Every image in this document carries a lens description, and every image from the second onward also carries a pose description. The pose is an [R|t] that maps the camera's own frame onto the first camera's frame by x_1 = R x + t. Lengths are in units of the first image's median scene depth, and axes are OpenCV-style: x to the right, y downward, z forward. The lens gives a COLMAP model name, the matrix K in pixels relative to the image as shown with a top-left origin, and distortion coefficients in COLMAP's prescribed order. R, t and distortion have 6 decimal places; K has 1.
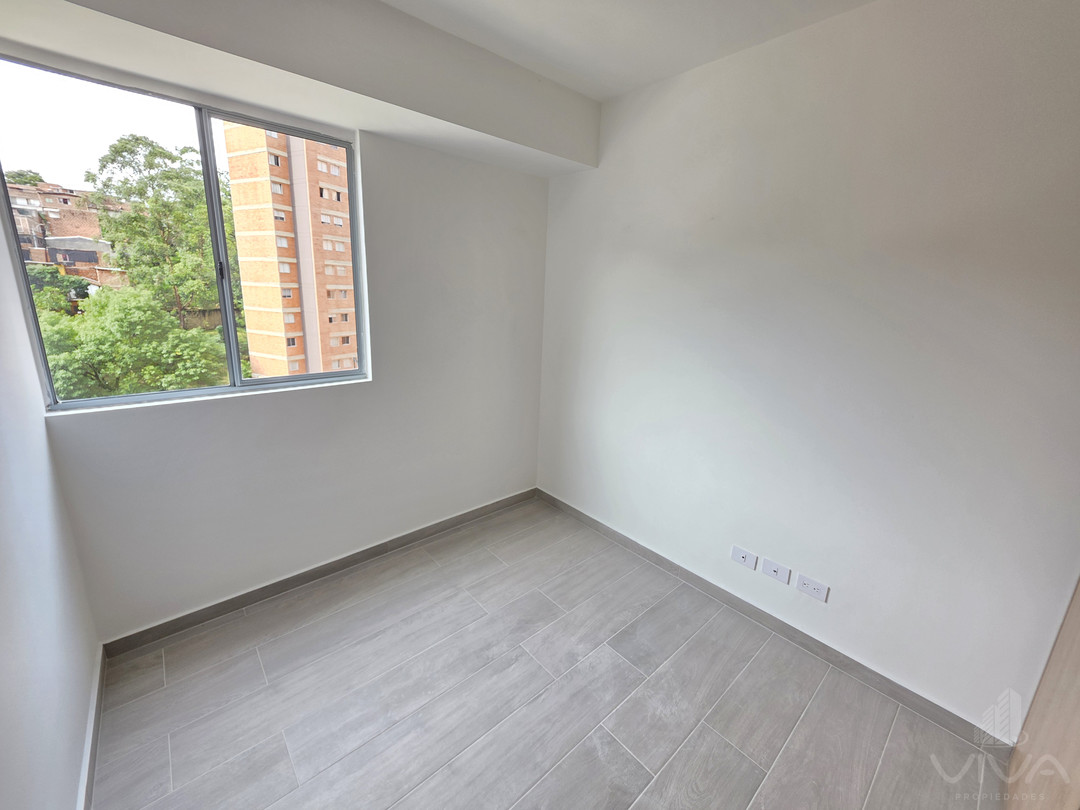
lens RADIAL K [[431.7, 0, 536.7], [0, 431.7, 393.0], [0, 0, 1]] dist [0.002376, 0.000112]
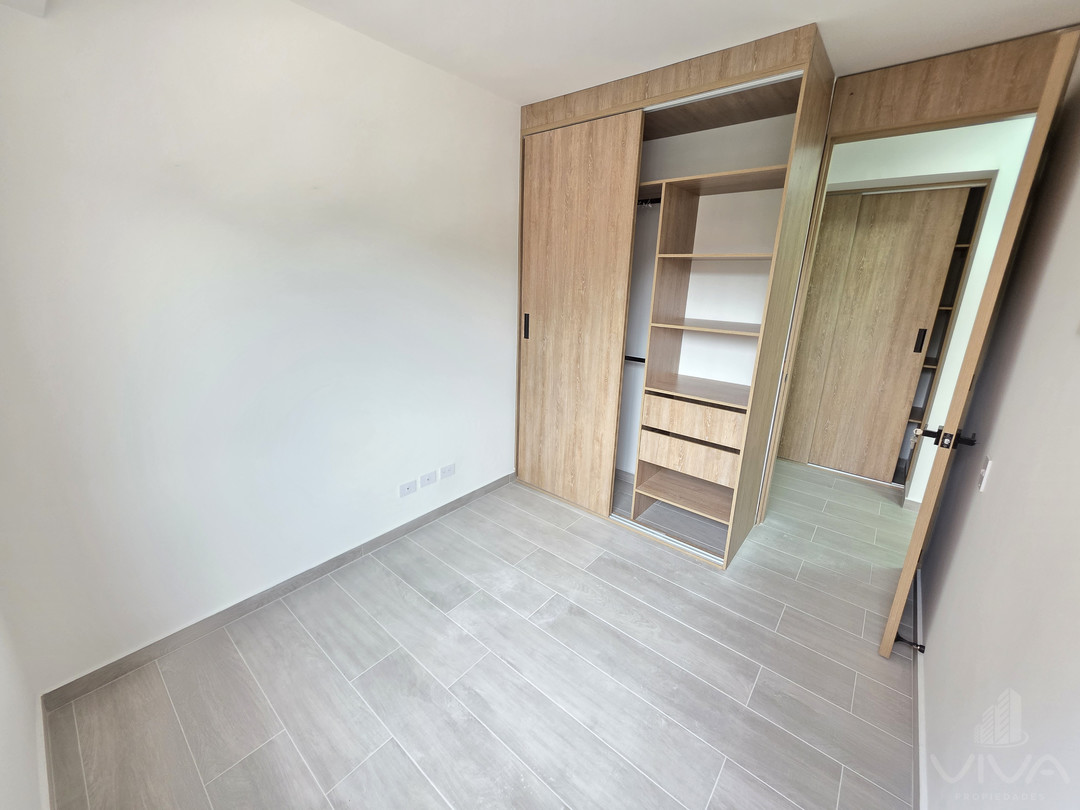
lens RADIAL K [[431.7, 0, 524.0], [0, 431.7, 396.3], [0, 0, 1]] dist [0.002376, 0.000112]
pose [[-0.133054, -0.307573, 0.942176, -0.728784], [0.201755, 0.922318, 0.329583, -0.223800], [-0.970356, 0.233941, -0.060664, 0.802872]]
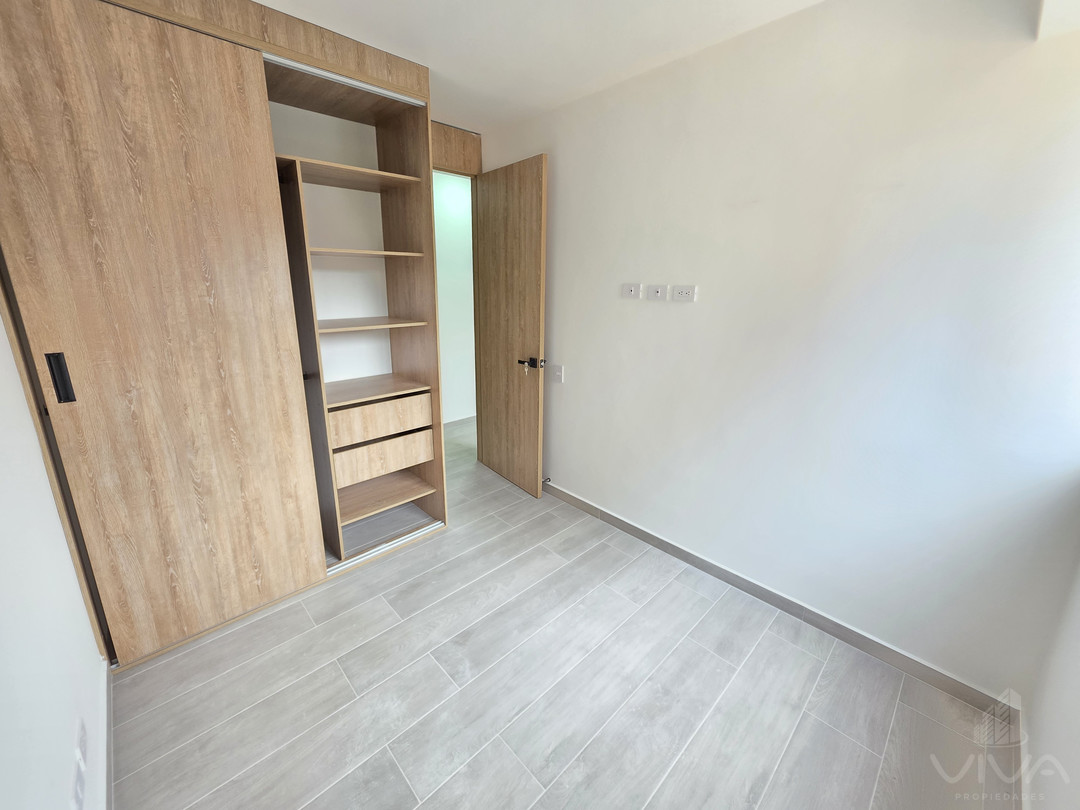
lens RADIAL K [[431.7, 0, 536.6], [0, 431.7, 397.4], [0, 0, 1]] dist [0.002376, 0.000112]
pose [[-0.998160, -0.030243, -0.052562, 0.032784], [-0.051771, 0.876344, 0.478896, -0.325472], [0.031579, 0.480736, -0.876296, 1.370100]]
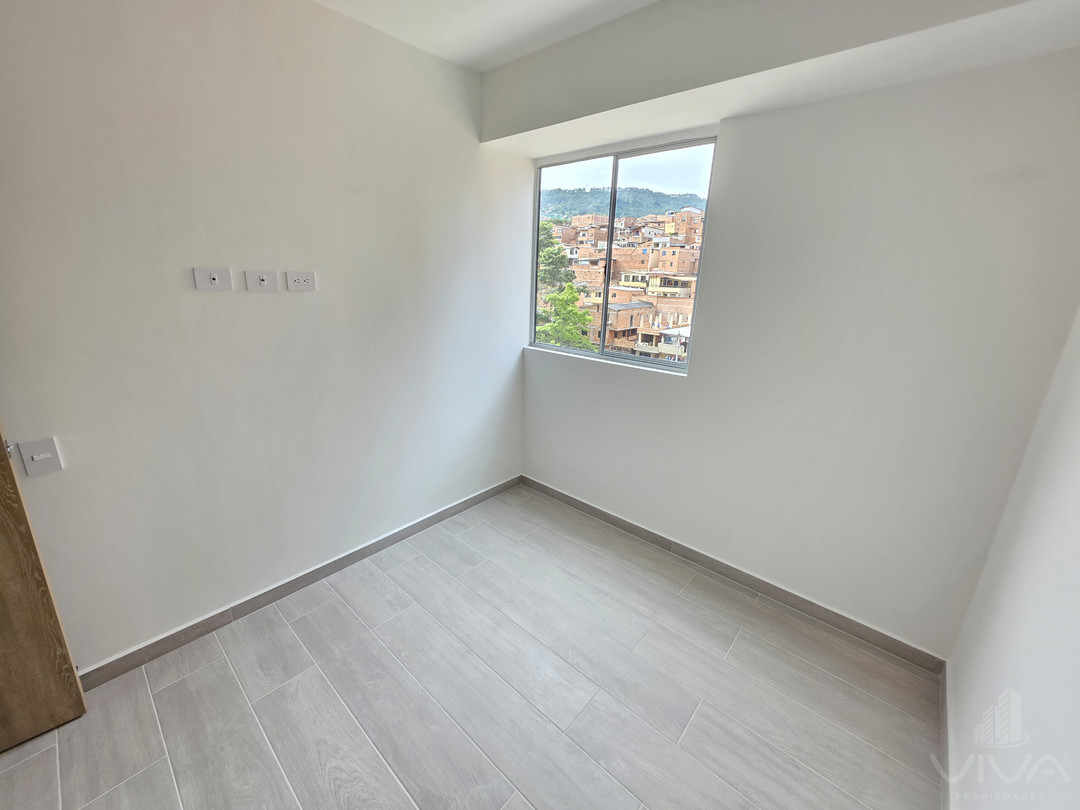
lens RADIAL K [[431.7, 0, 528.7], [0, 431.7, 394.8], [0, 0, 1]] dist [0.002376, 0.000112]
pose [[0.116712, 0.239328, -0.963899, 0.671993], [-0.257833, 0.944557, 0.203306, -0.121770], [0.959114, 0.224797, 0.171948, 0.607921]]
